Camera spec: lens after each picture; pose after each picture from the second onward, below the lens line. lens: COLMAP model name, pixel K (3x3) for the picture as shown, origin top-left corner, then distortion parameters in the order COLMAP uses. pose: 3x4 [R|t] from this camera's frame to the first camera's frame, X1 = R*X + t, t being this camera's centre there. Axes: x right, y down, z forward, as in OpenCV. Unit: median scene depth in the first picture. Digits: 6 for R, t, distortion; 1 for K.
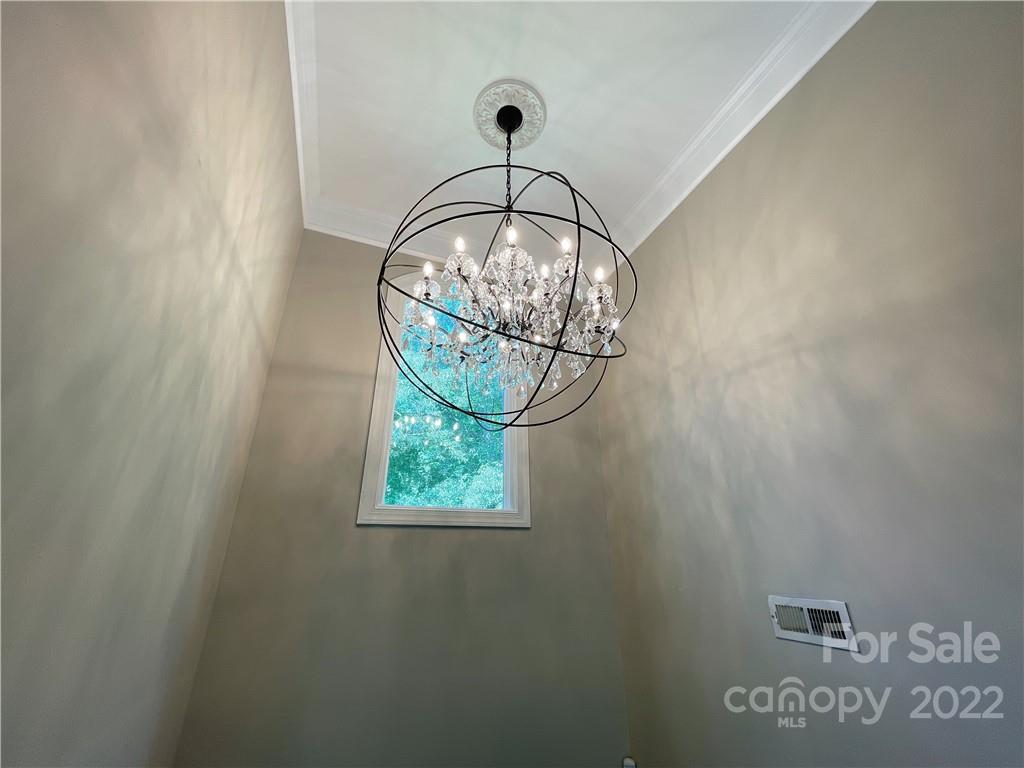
lens RADIAL K [[413.7, 0, 509.4], [0, 413.7, 384.6], [0, 0, 1]] dist [-0.000439, -0.000180]
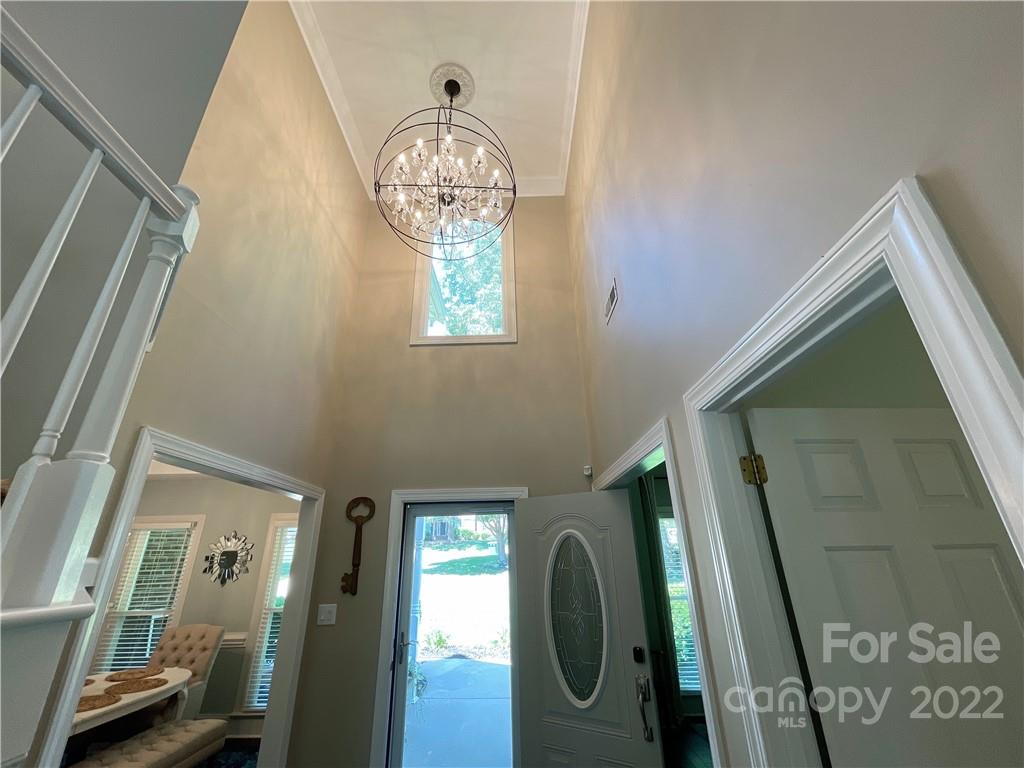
lens RADIAL K [[413.7, 0, 510.7], [0, 413.7, 386.2], [0, 0, 1]] dist [-0.000439, -0.000180]
pose [[0.924105, -0.164148, -0.345088, 0.602663], [0.167367, 0.985678, -0.020669, 0.608409], [0.343538, -0.038656, 0.938343, -0.514028]]
